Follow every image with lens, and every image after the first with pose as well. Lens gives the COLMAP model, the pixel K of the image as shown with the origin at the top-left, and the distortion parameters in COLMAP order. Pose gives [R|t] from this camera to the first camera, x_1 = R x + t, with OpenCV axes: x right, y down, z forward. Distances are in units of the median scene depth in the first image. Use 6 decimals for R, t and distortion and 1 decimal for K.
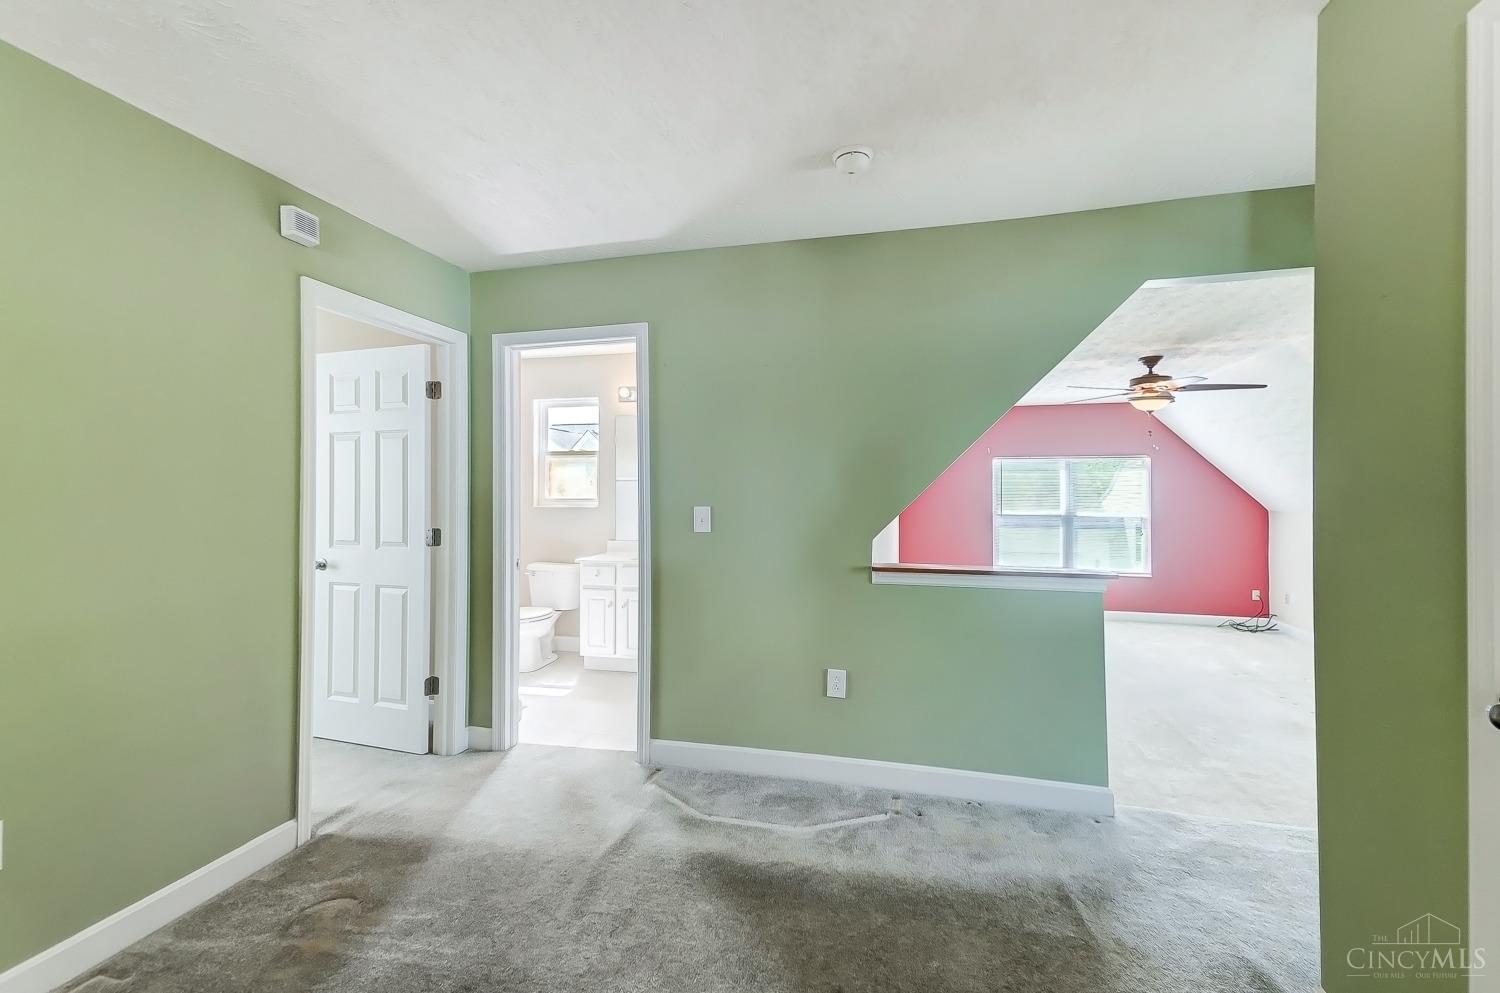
lens RADIAL K [[643.1, 0, 744.9], [0, 643.1, 474.0], [0, 0, 1]] dist [0.001569, 0.015697]
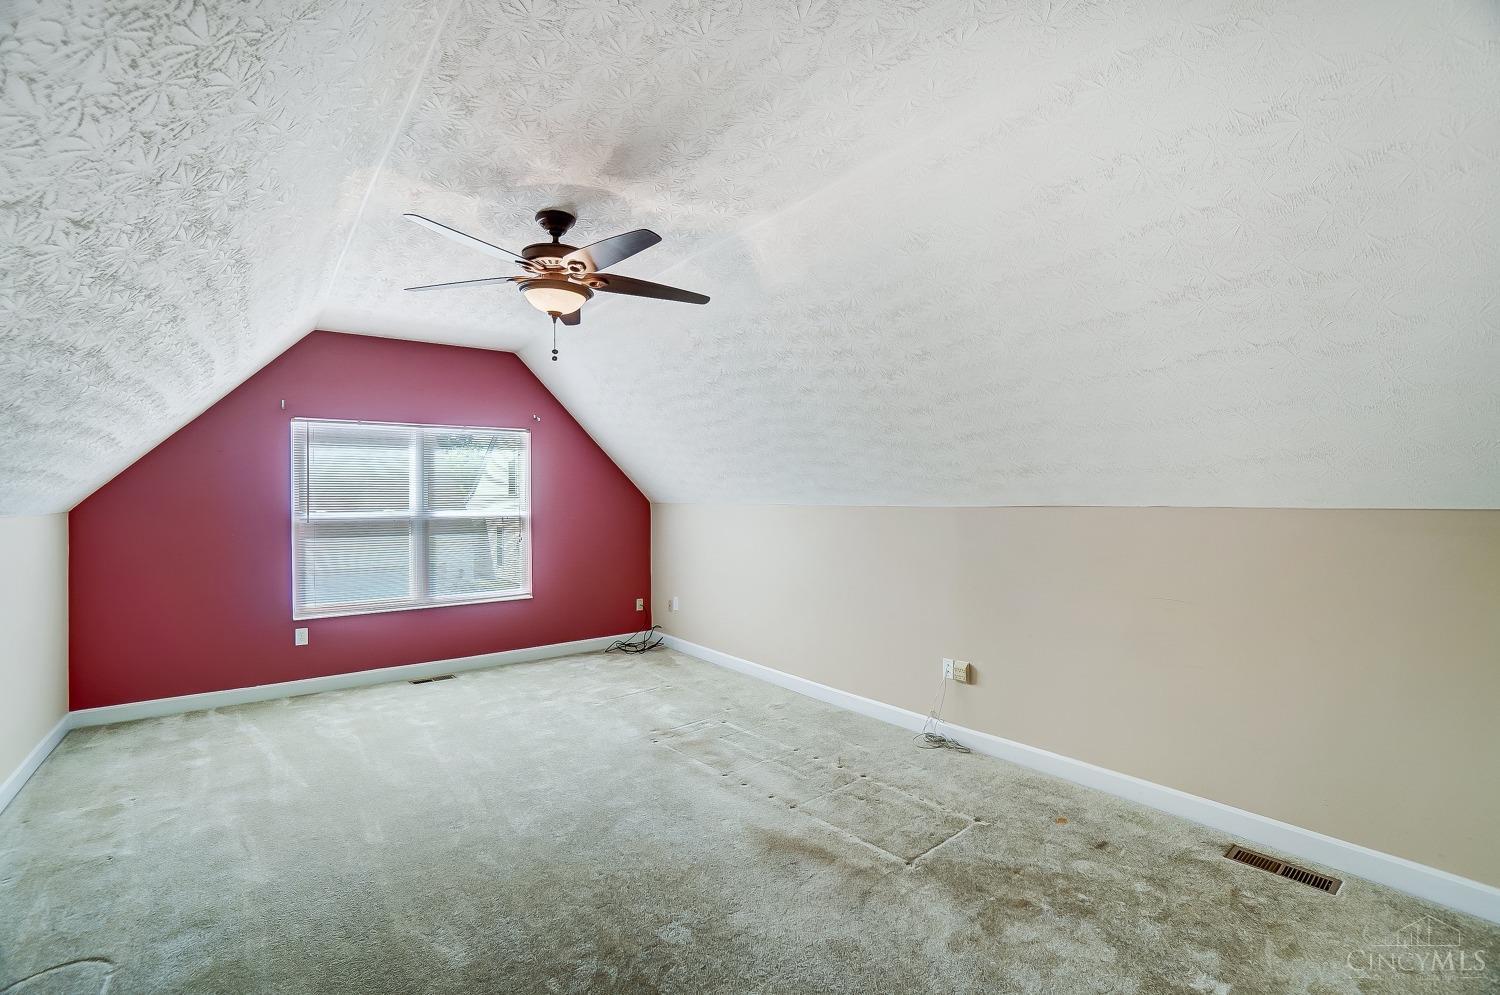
lens RADIAL K [[644.6, 0, 723.0], [0, 644.6, 504.8], [0, 0, 1]] dist [-0.034984, 0.016188]
pose [[0.624952, -0.009583, 0.780604, 0.229091], [-0.015550, 0.999573, 0.024720, 0.040372], [-0.780508, -0.027588, 0.624536, 0.428119]]
